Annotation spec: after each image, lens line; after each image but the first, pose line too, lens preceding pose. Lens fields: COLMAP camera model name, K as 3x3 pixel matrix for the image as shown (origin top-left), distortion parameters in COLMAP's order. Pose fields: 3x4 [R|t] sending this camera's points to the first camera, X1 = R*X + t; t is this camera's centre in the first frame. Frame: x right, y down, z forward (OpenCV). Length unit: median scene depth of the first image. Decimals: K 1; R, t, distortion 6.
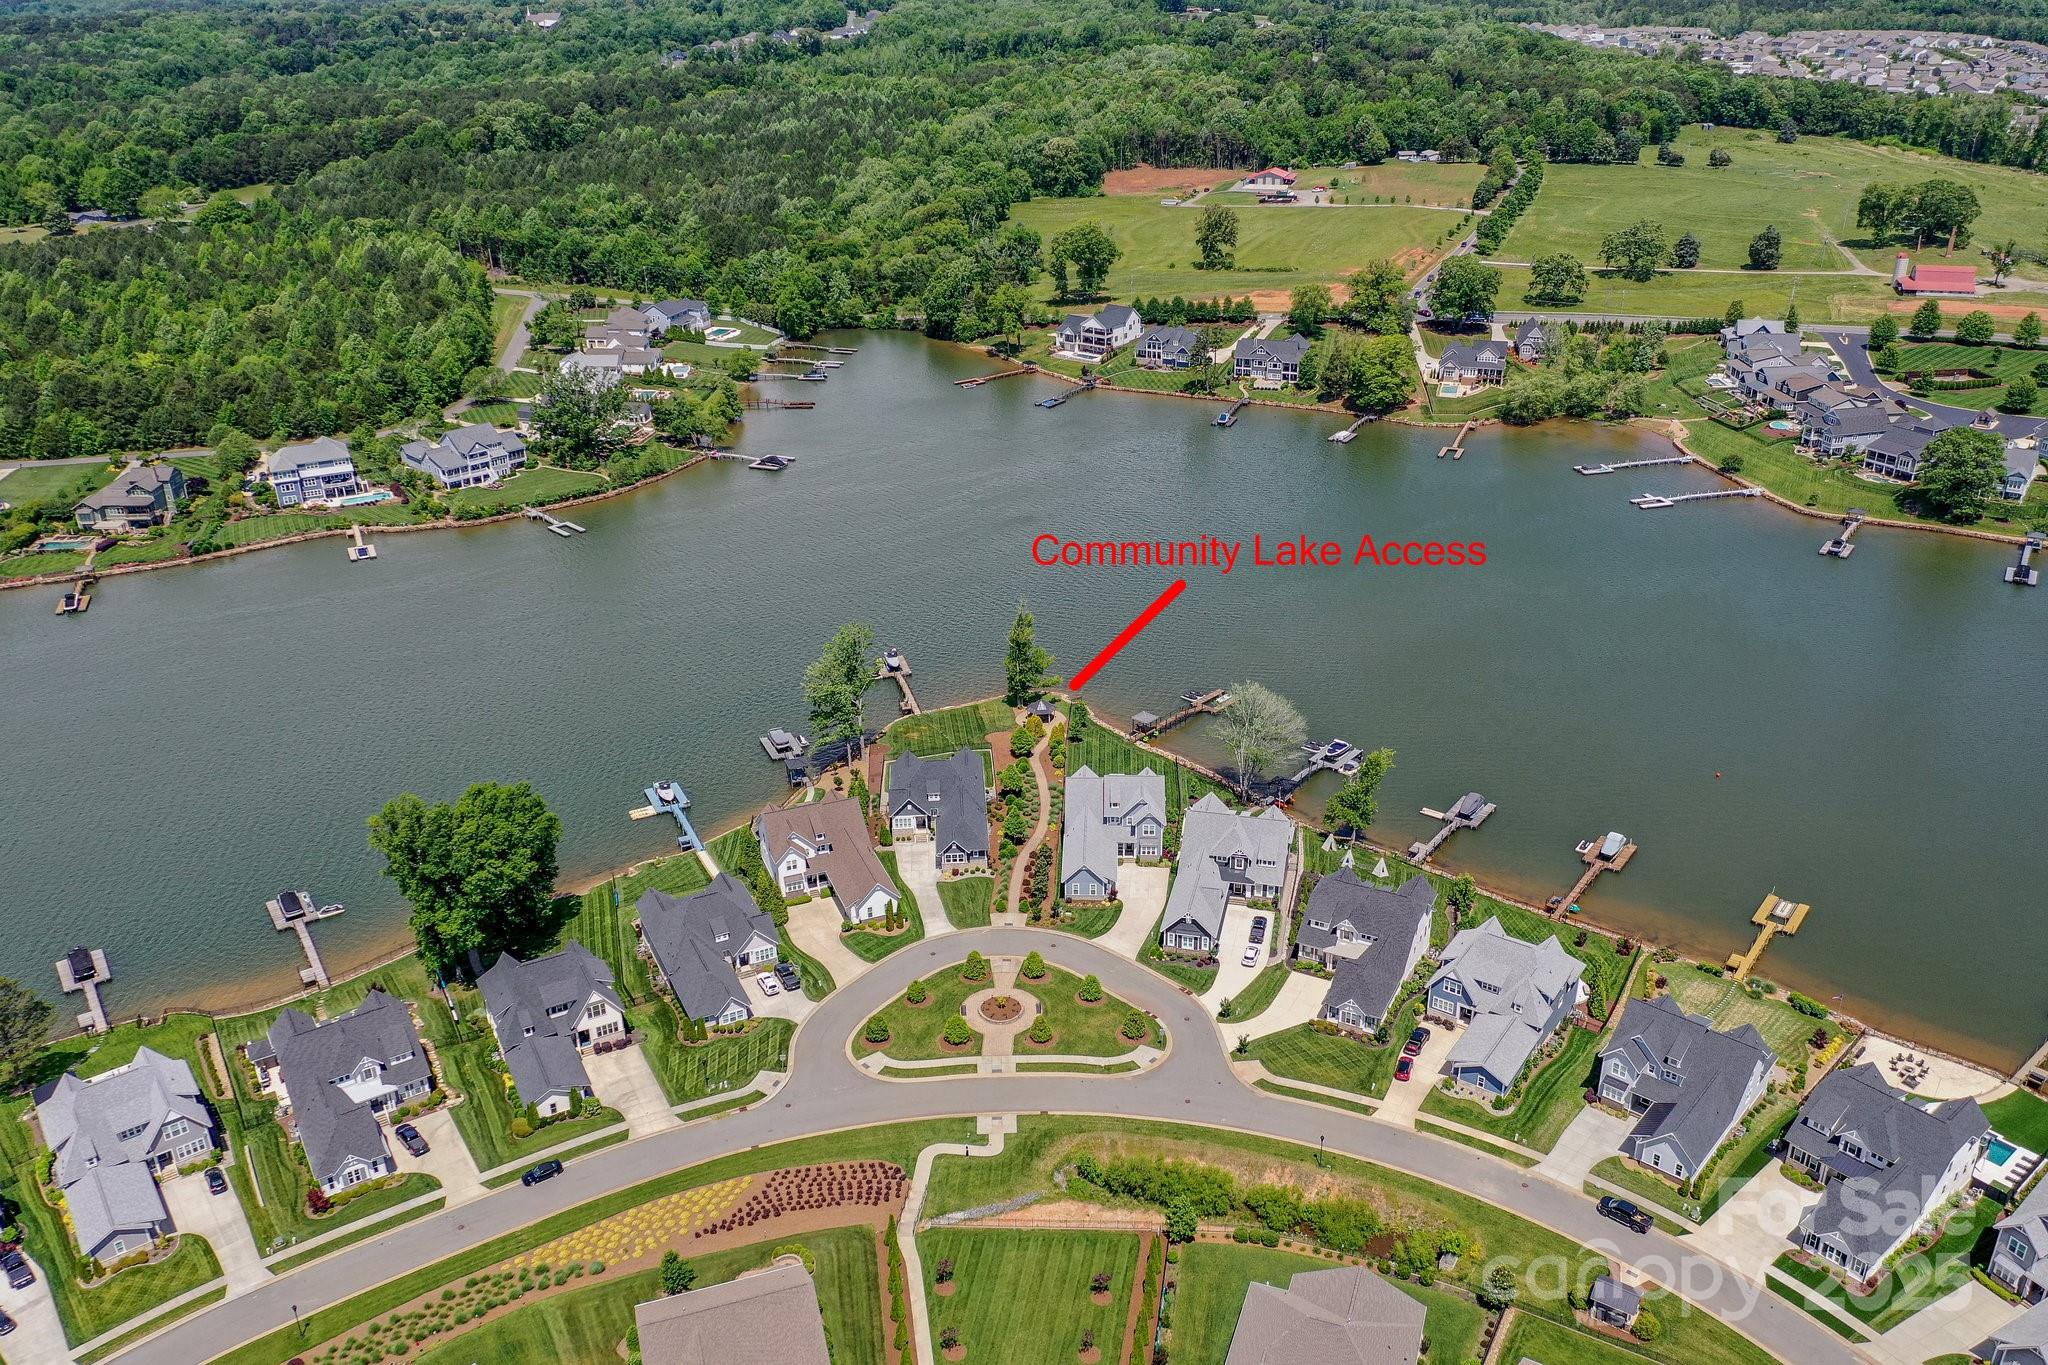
lens RADIAL K [[1659.3, 0, 1023.5], [0, 1659.3, 685.8], [0, 0, 1]] dist [0.027657, -0.002359]
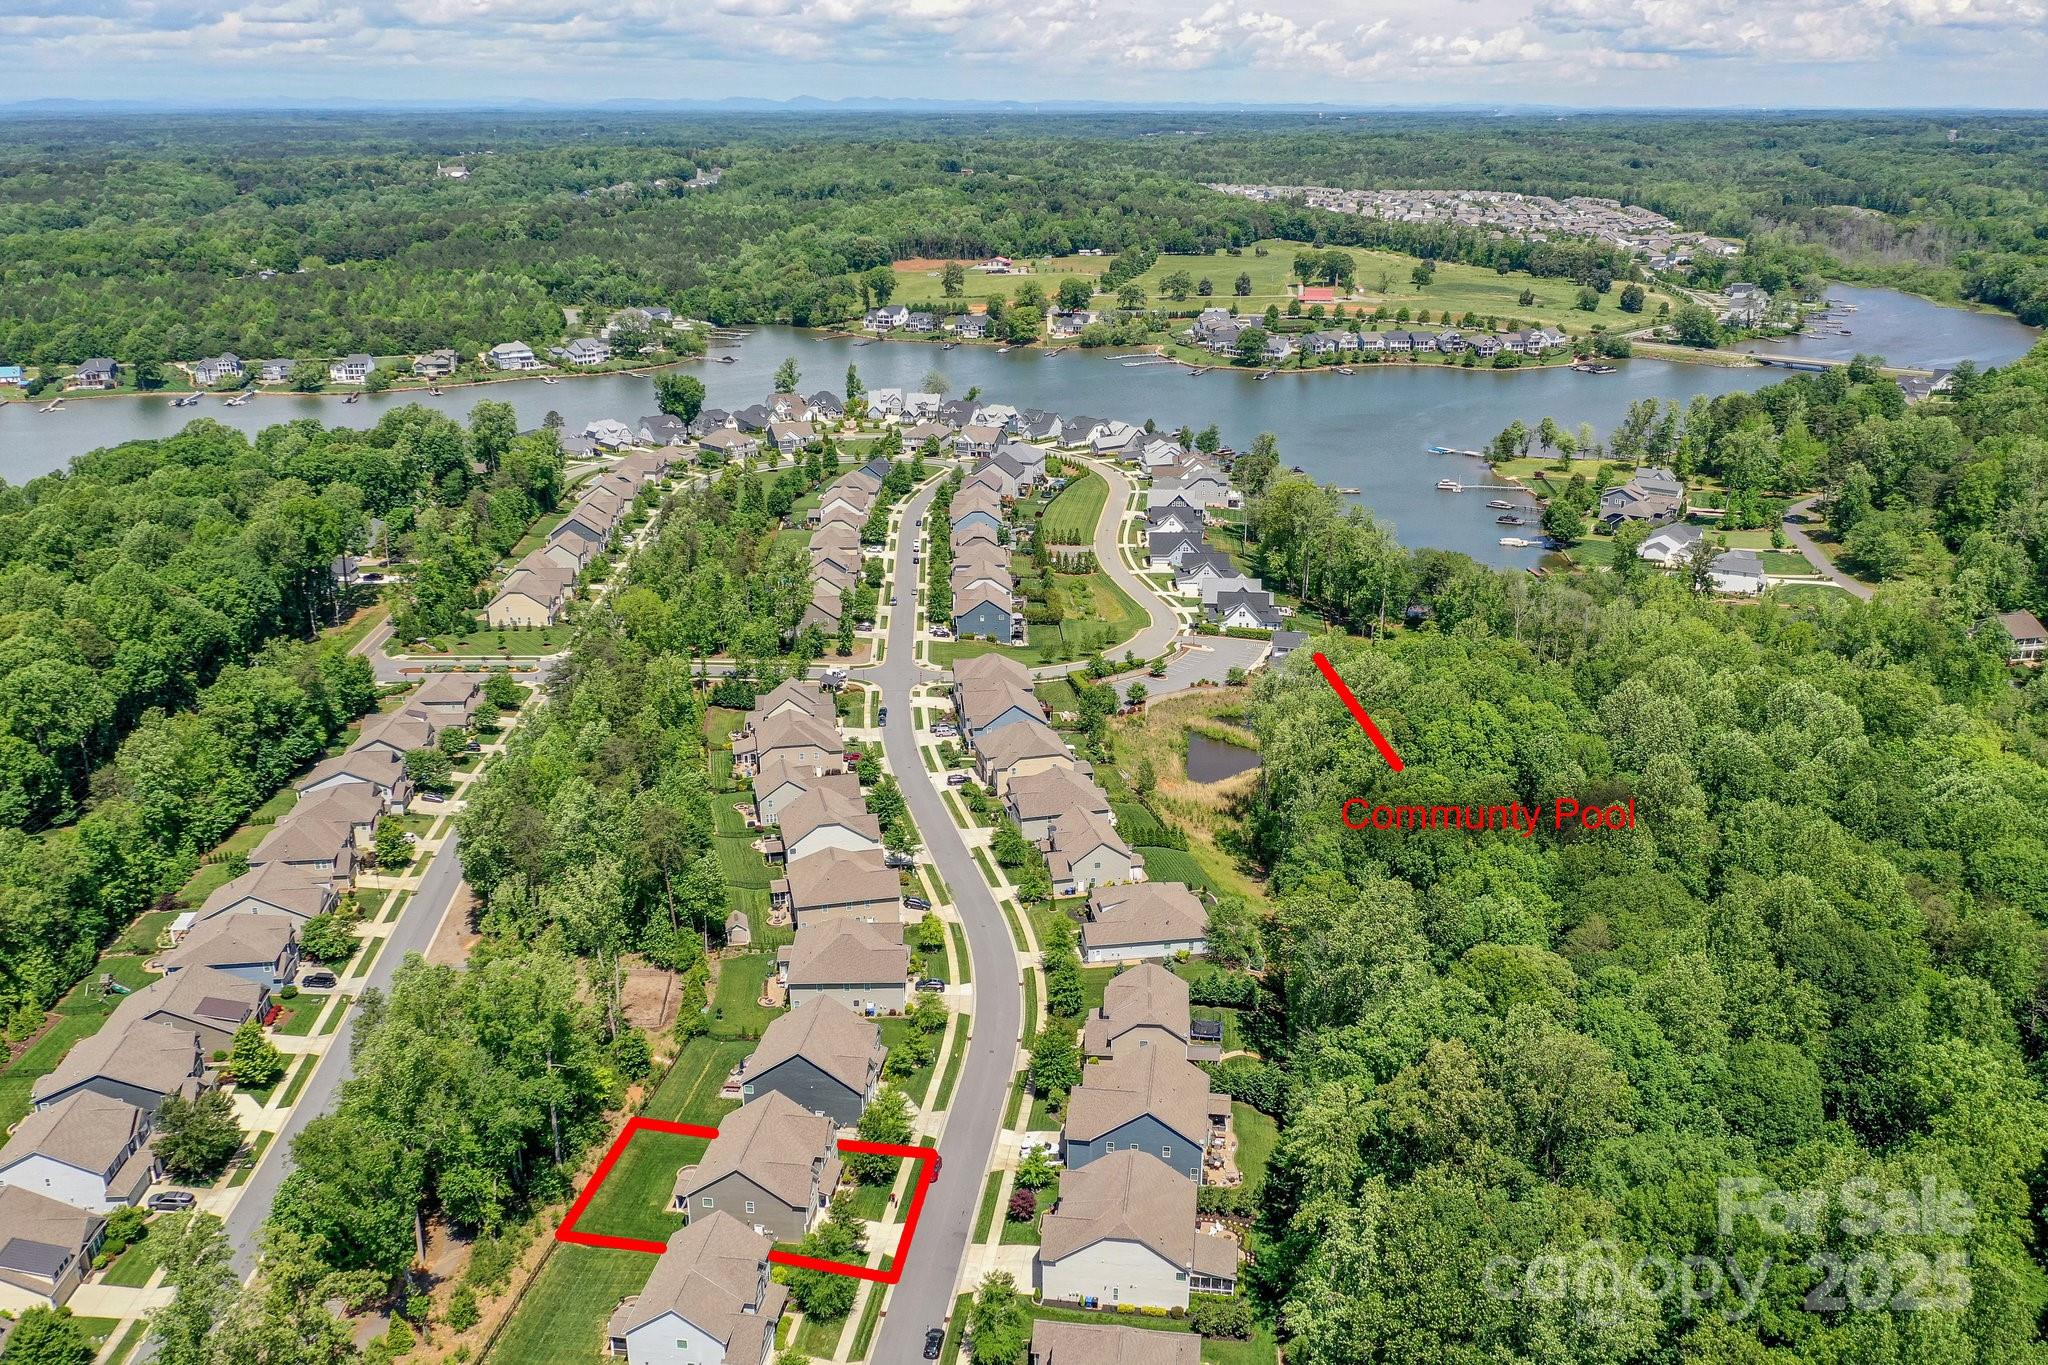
lens RADIAL K [[1659.3, 0, 1025.0], [0, 1659.3, 680.0], [0, 0, 1]] dist [0.027657, -0.002359]
pose [[0.993634, -0.023358, 0.110212, -0.014350], [0.033617, 0.995176, -0.092169, 0.337667], [-0.107527, 0.095287, 0.989625, -0.763857]]
